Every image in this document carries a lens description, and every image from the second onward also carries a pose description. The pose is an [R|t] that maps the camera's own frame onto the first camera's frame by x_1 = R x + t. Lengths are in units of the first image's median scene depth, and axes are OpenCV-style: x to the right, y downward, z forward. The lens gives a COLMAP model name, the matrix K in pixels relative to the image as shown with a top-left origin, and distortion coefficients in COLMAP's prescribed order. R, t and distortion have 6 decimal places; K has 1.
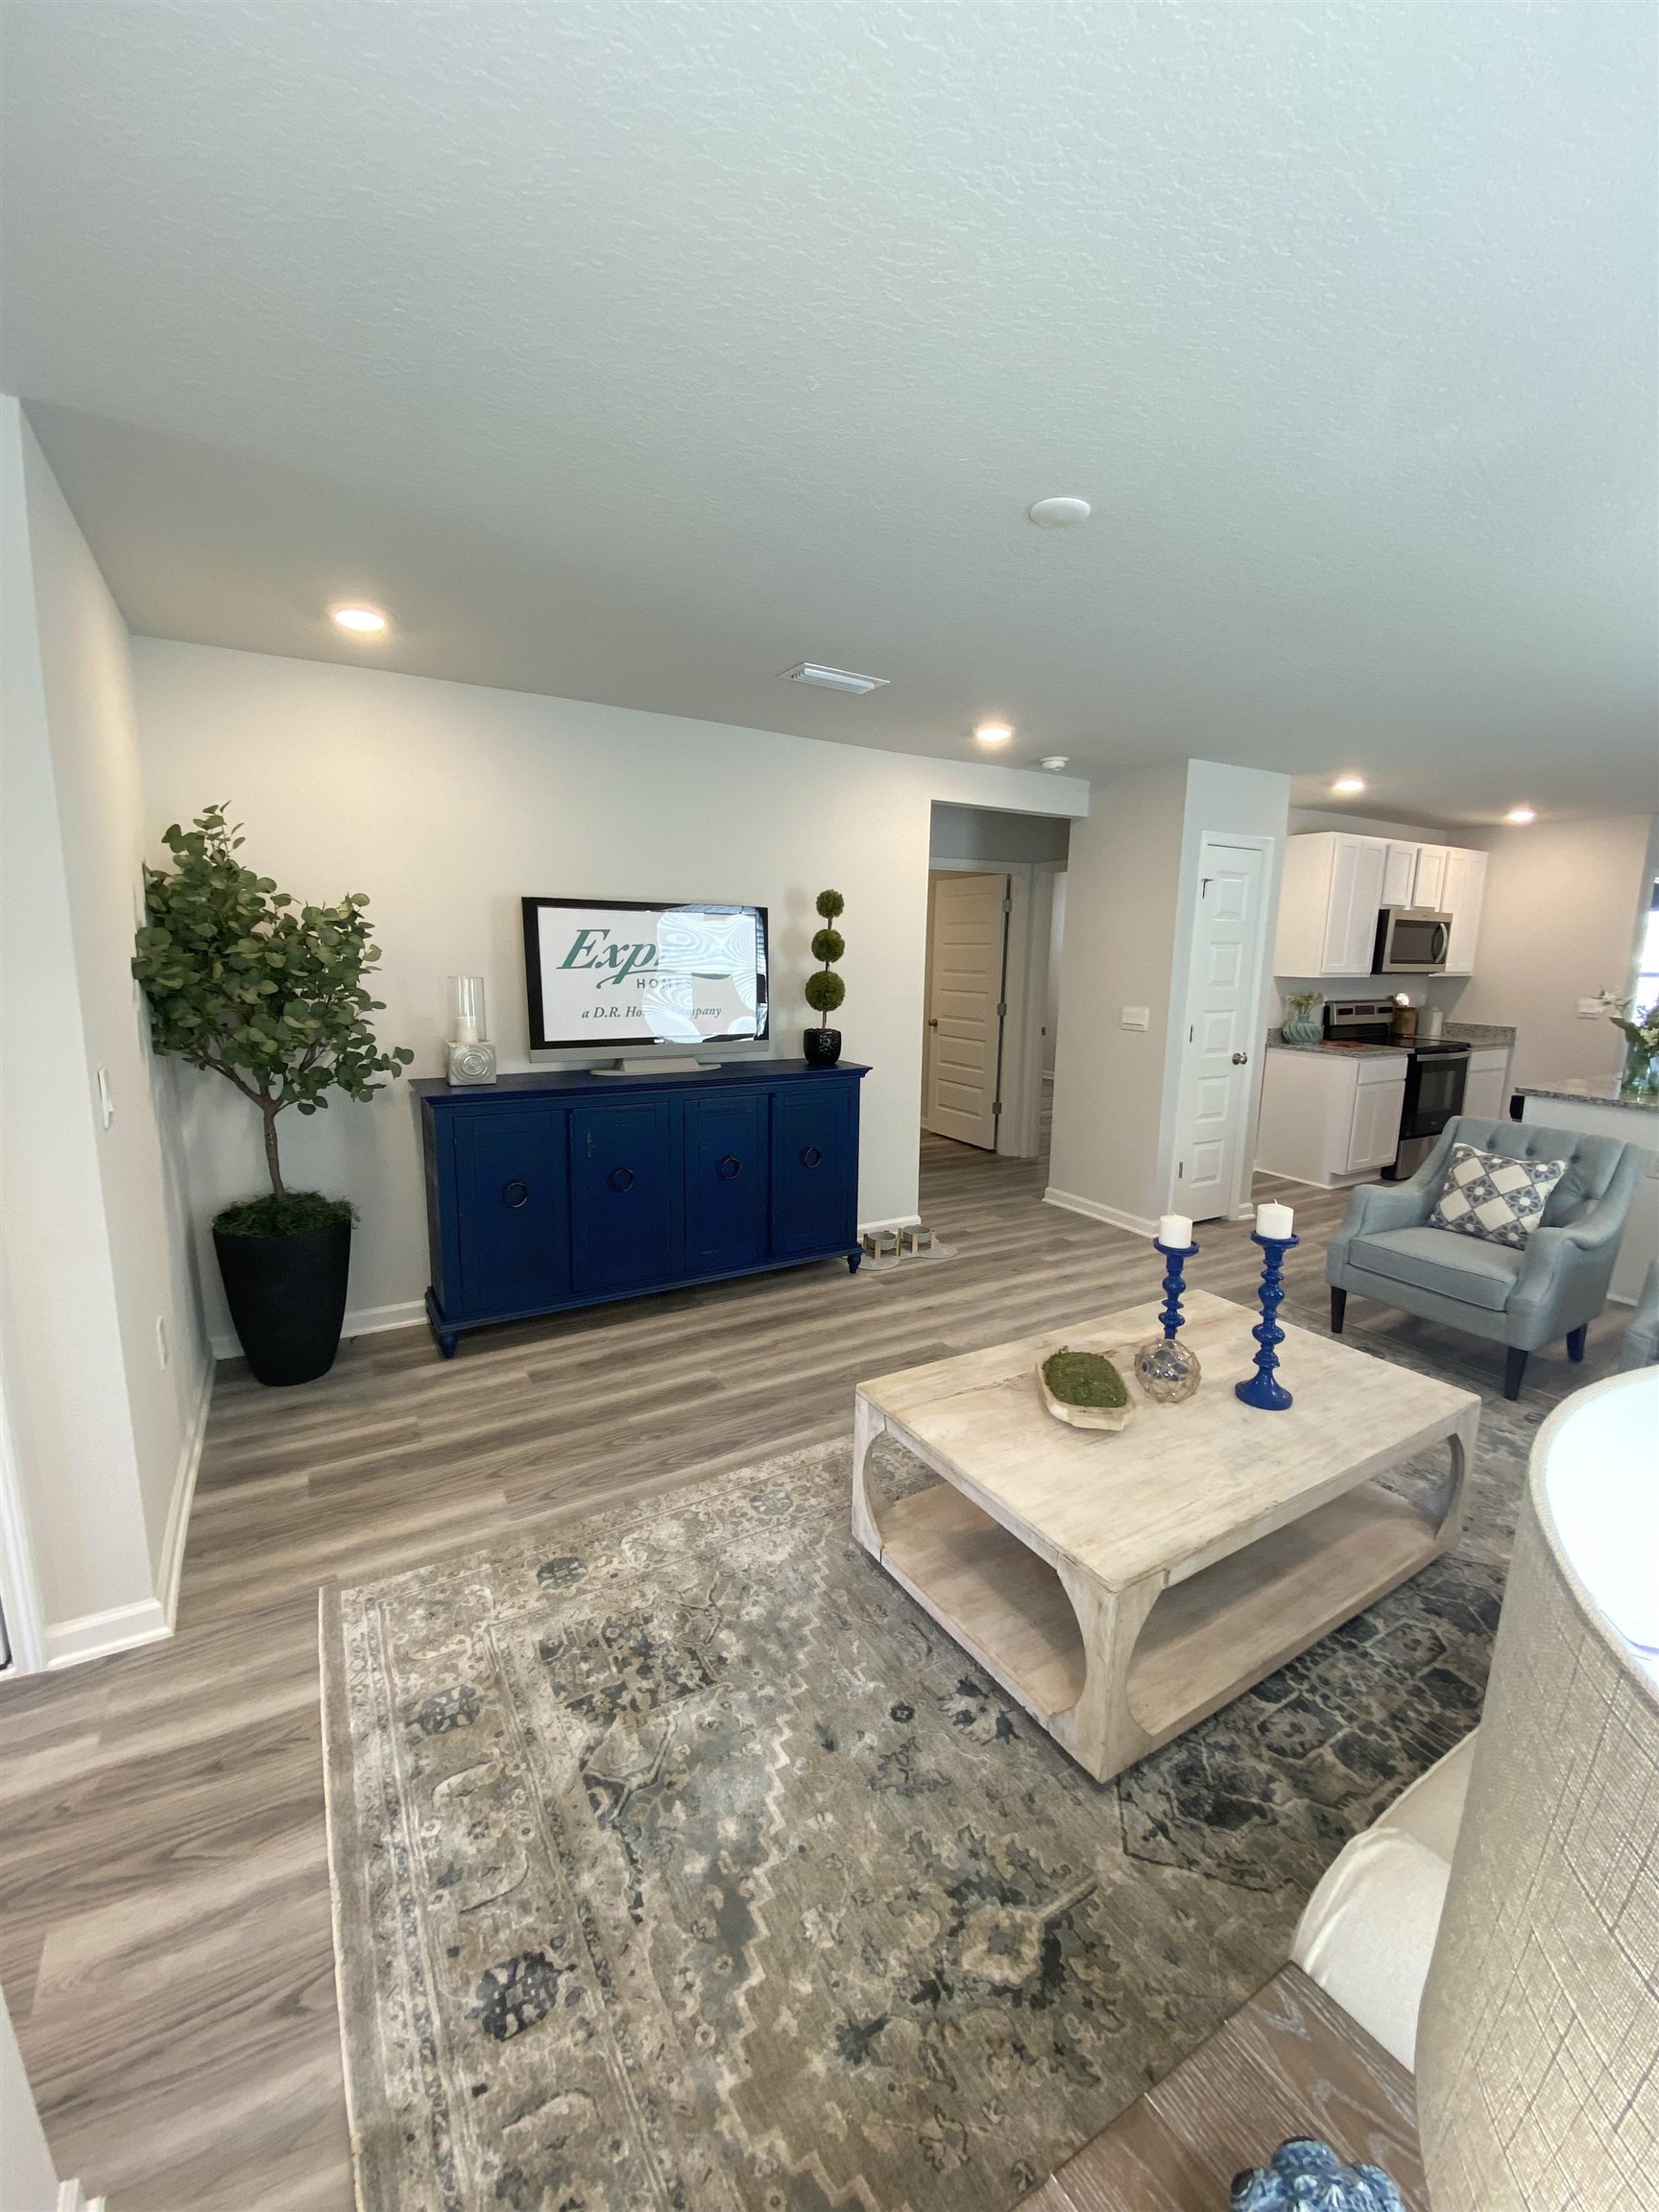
lens RADIAL K [[896.3, 0, 842.4], [0, 896.3, 1104.4], [0, 0, 1]] dist [0.011881, -0.017410]
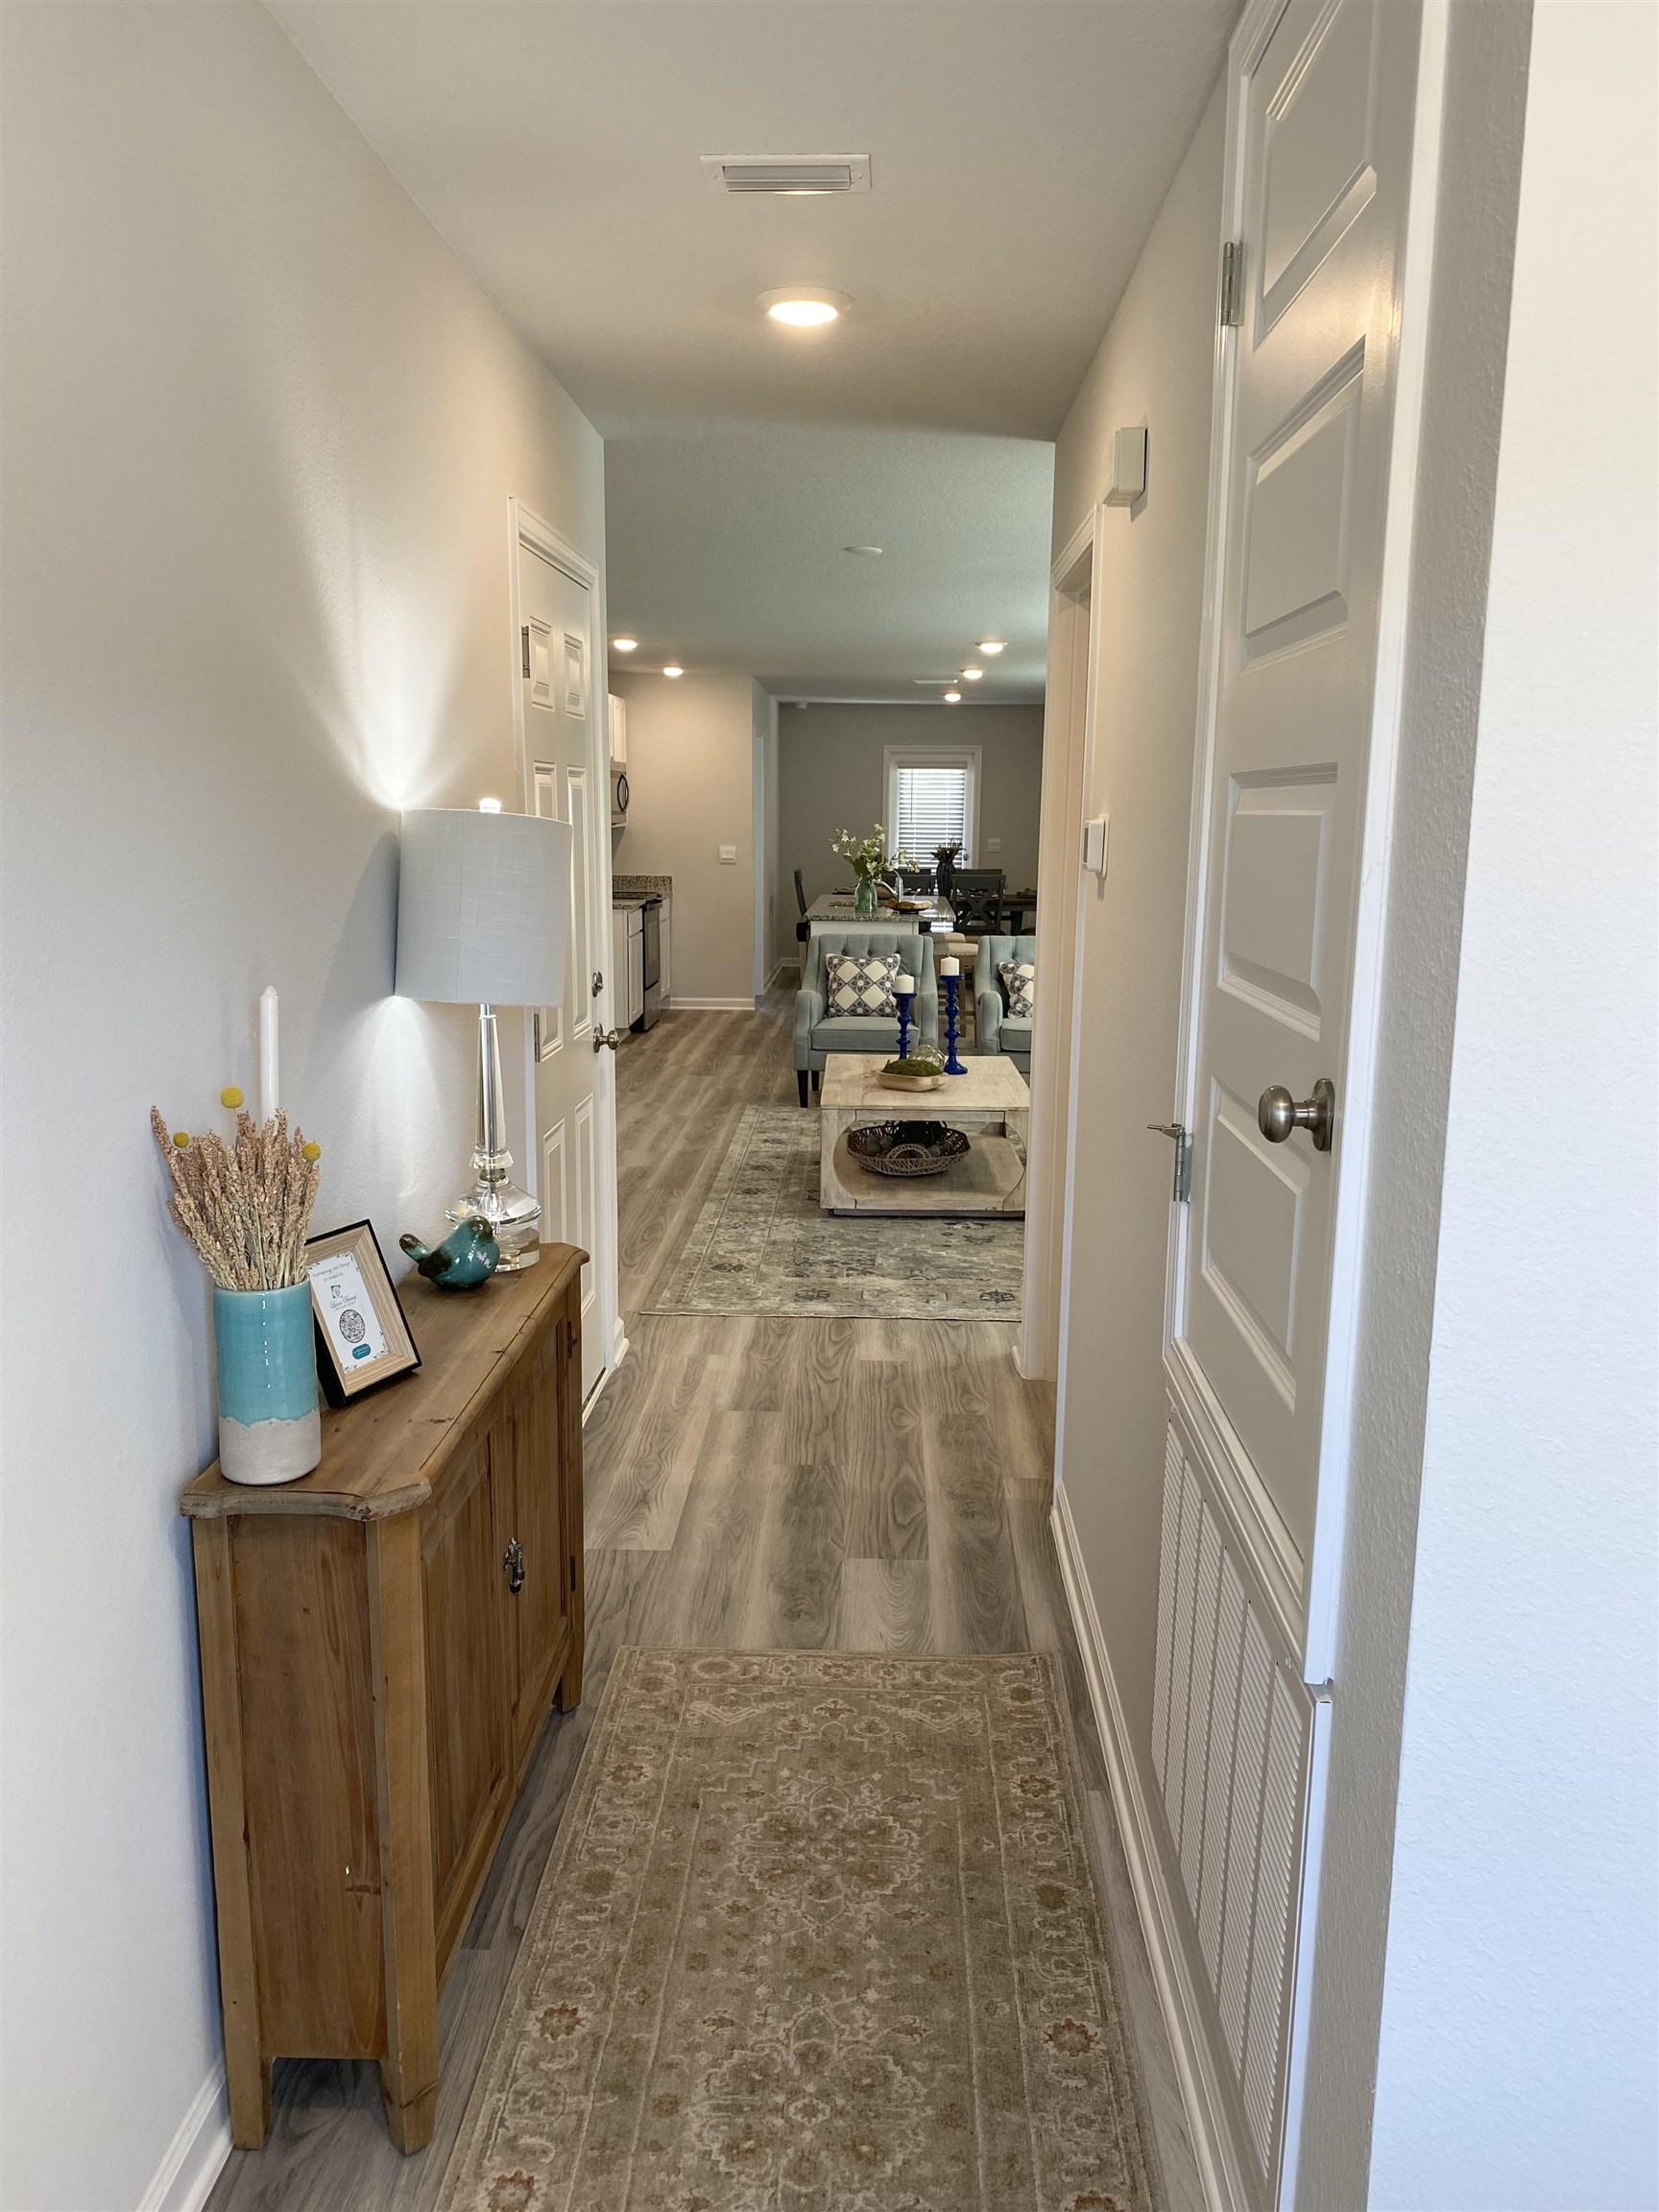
lens RADIAL K [[1653.1, 0, 829.5], [0, 1653.1, 1106.0], [0, 0, 1]] dist [0.064149, -0.000467]
pose [[0.545687, -0.162738, 0.822035, -1.697892], [0.146728, 0.984363, 0.097472, 0.033927], [-0.825043, 0.067426, 0.561032, -0.433109]]
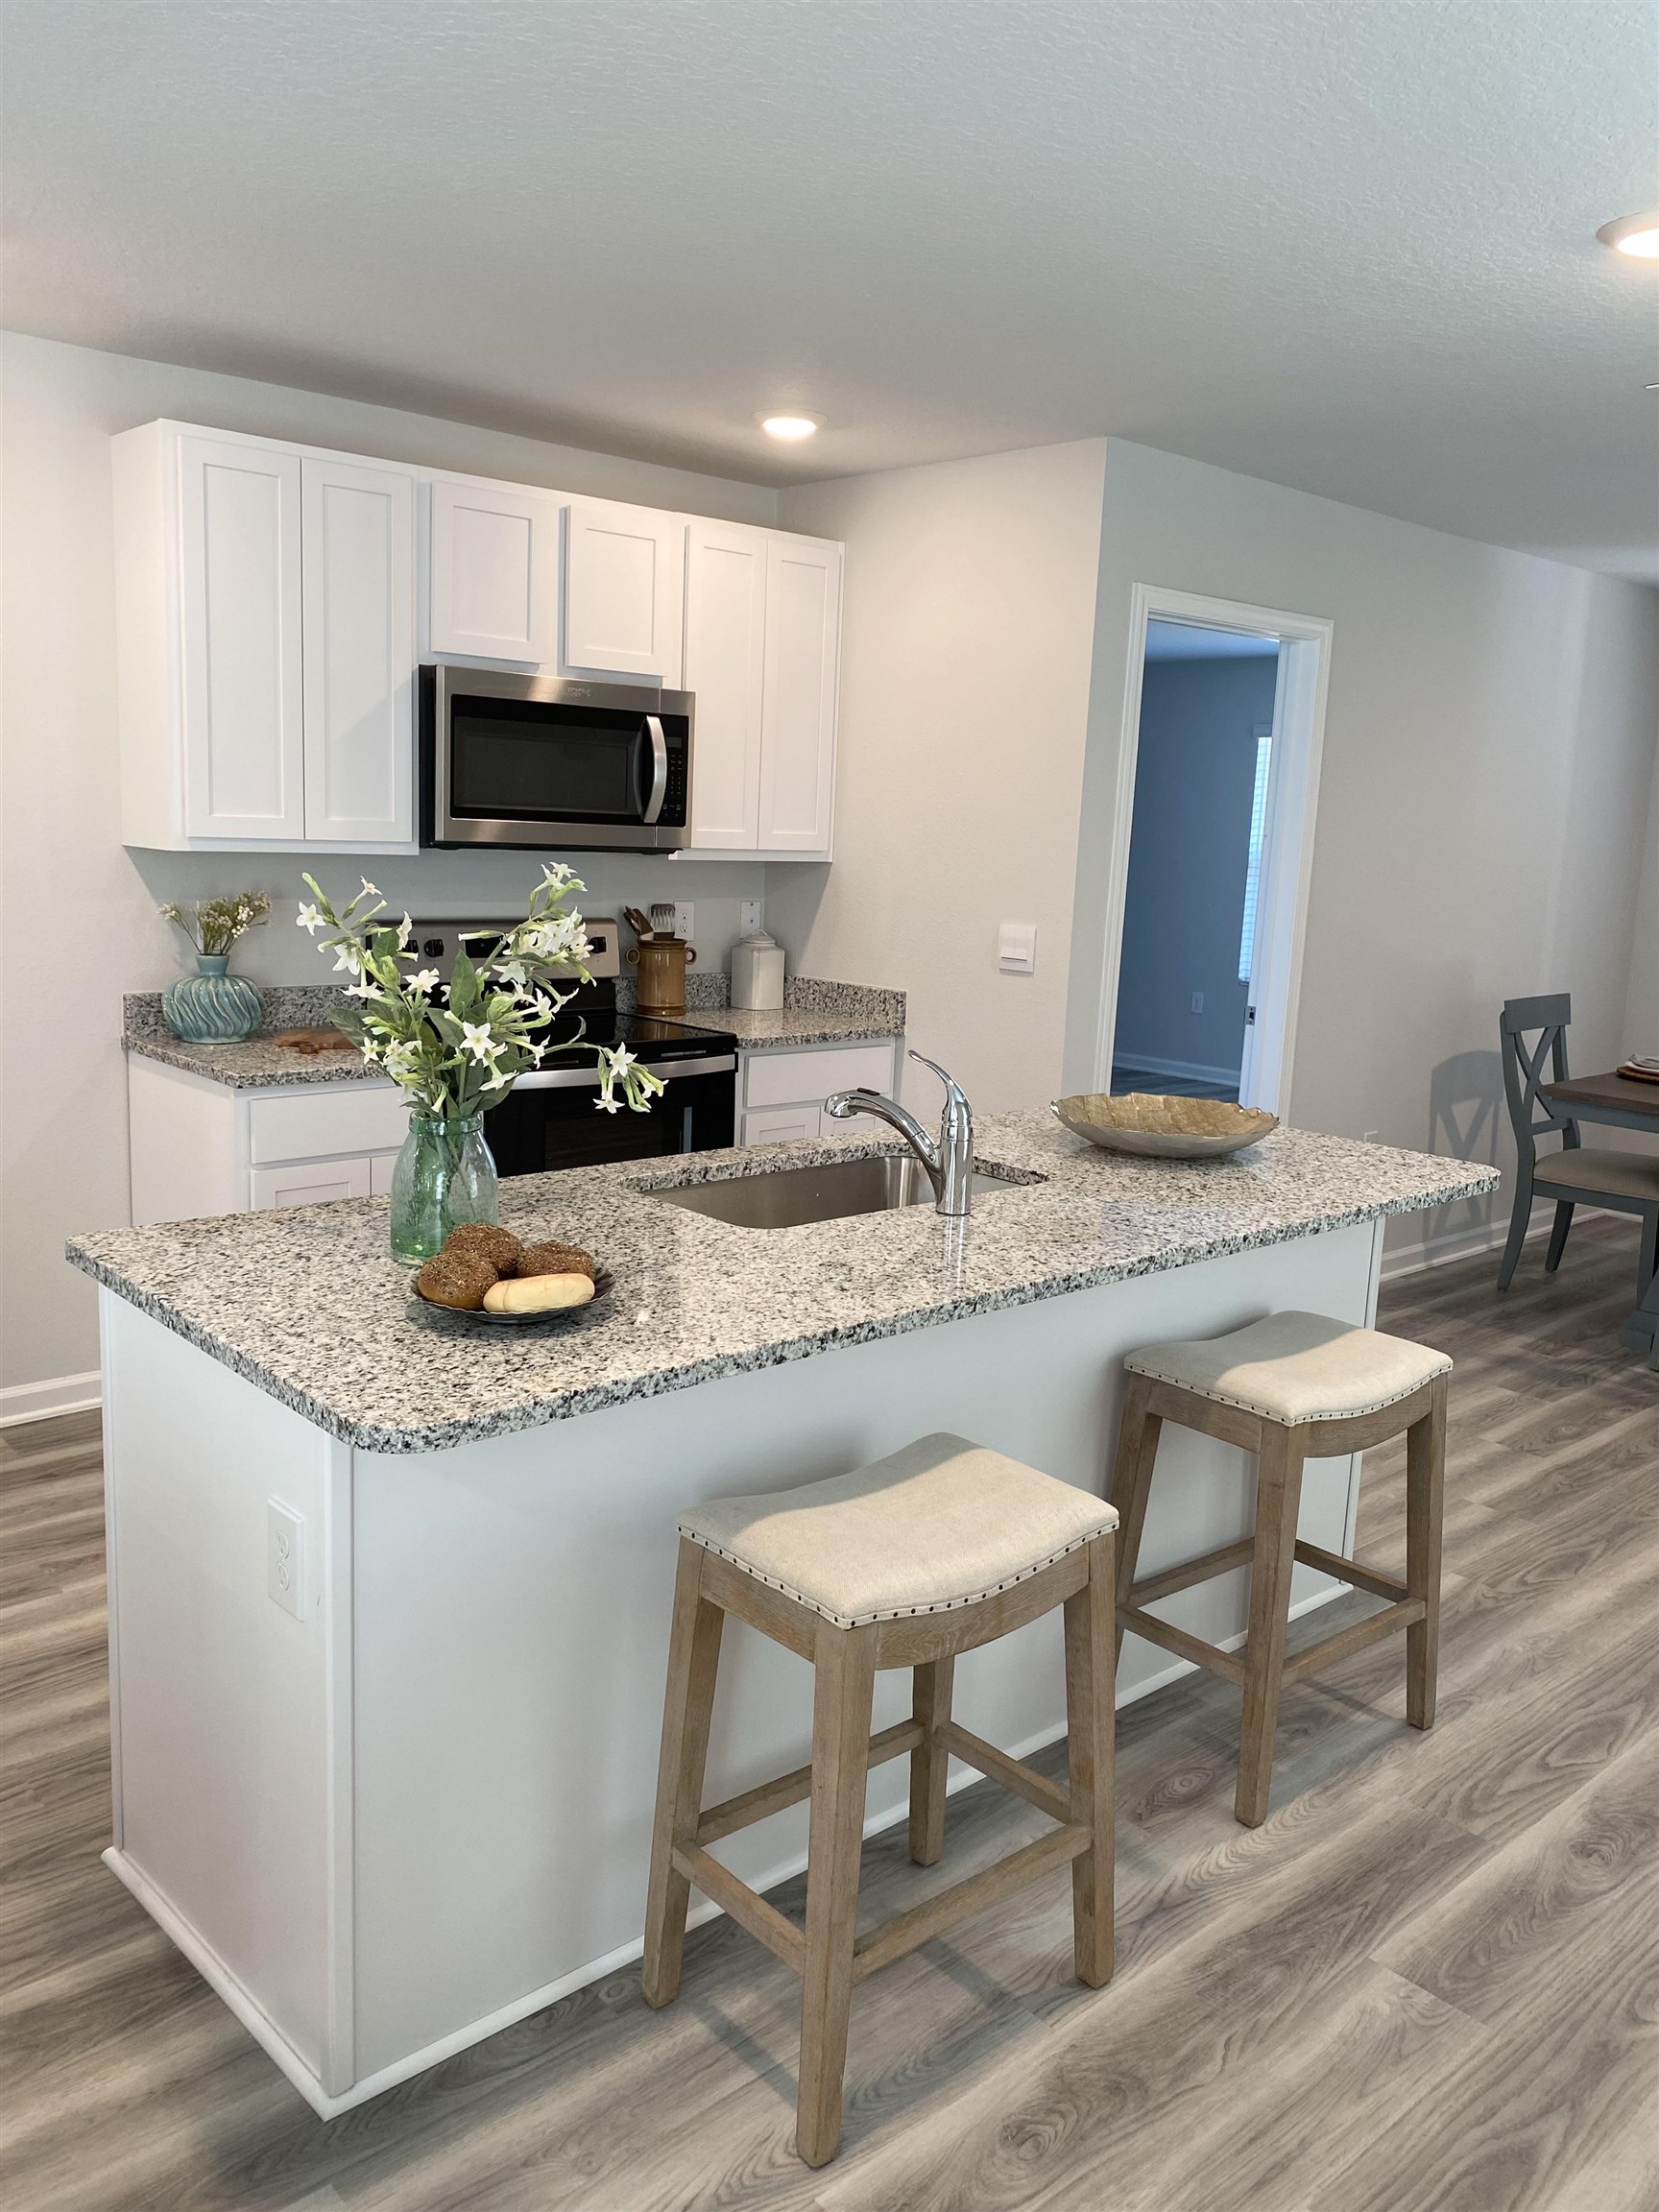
lens RADIAL K [[1681.2, 0, 839.3], [0, 1681.2, 1080.9], [0, 0, 1]] dist [0.060665, -0.054649]
pose [[0.983118, -0.005918, 0.182875, 1.332657], [0.007585, 0.999936, -0.008420, -0.092560], [-0.182813, 0.009665, 0.983100, 0.633538]]
